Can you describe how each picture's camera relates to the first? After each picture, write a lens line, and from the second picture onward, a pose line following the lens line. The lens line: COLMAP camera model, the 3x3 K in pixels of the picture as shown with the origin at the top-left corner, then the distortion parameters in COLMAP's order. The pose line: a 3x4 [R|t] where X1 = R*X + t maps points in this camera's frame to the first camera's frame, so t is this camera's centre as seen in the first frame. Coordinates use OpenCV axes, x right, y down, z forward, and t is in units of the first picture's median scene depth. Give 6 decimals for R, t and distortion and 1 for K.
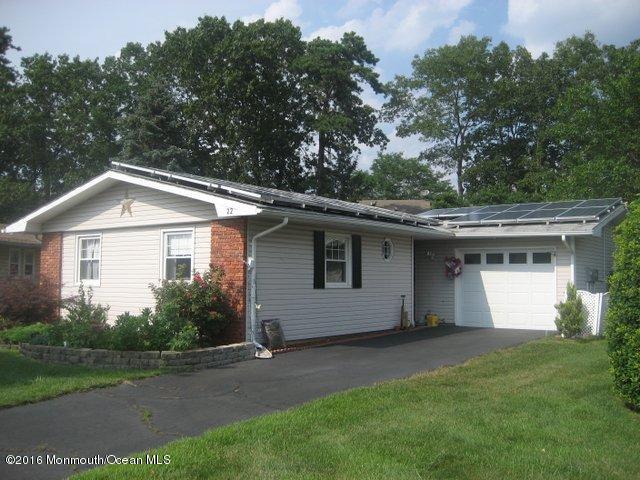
lens RADIAL K [[649.7, 0, 320.0], [0, 649.7, 240.0], [0, 0, 1]] dist [-0.102144, 0.007261]
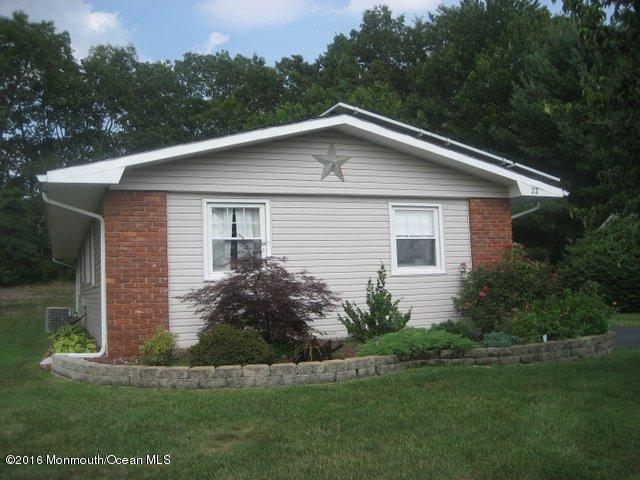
lens RADIAL K [[649.7, 0, 320.0], [0, 649.7, 240.0], [0, 0, 1]] dist [-0.102144, 0.007261]
pose [[0.535509, 0.036764, 0.843729, -0.479325], [-0.017135, 0.999319, -0.032668, 0.028682], [-0.844355, 0.003037, 0.535775, 0.319434]]
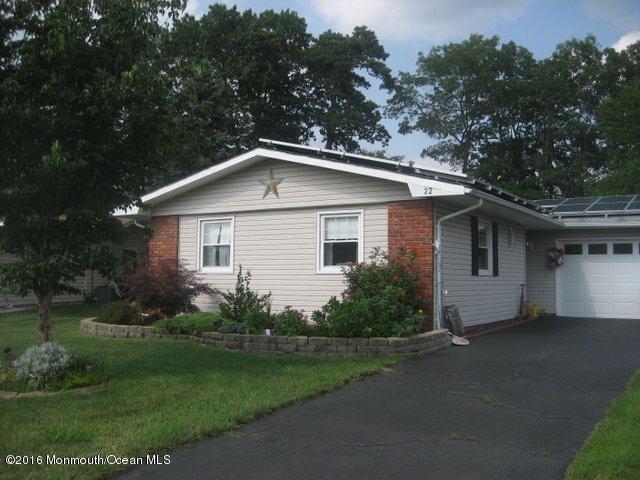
lens RADIAL K [[649.7, 0, 320.0], [0, 649.7, 240.0], [0, 0, 1]] dist [-0.102144, 0.007261]
pose [[0.996591, 0.009345, 0.081965, -0.158532], [-0.009348, 0.999956, -0.000344, 0.012463], [-0.081964, -0.000423, 0.996635, 0.029154]]
